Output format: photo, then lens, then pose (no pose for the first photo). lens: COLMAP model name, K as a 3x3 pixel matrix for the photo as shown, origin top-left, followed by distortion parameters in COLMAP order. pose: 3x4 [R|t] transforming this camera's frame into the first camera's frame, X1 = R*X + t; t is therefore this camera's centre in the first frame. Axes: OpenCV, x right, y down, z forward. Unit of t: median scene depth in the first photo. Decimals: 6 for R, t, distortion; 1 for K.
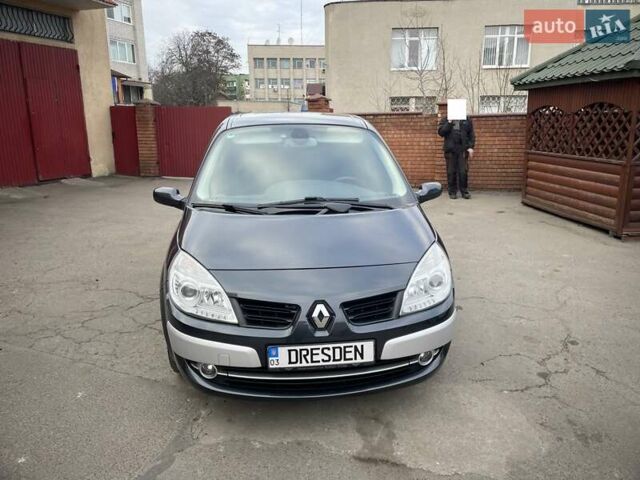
lens RADIAL K [[481.9, 0, 321.8], [0, 481.9, 235.8], [0, 0, 1]] dist [0.095463, -0.118915]
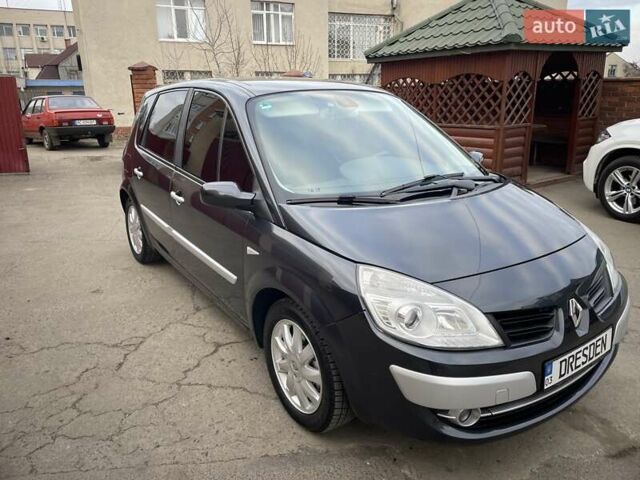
lens RADIAL K [[481.9, 0, 321.8], [0, 481.9, 235.8], [0, 0, 1]] dist [0.095463, -0.118915]
pose [[0.873438, -0.143979, 0.465163, -0.305451], [0.123894, 0.989558, 0.073656, -0.032812], [-0.470911, -0.006703, 0.882155, 0.185063]]
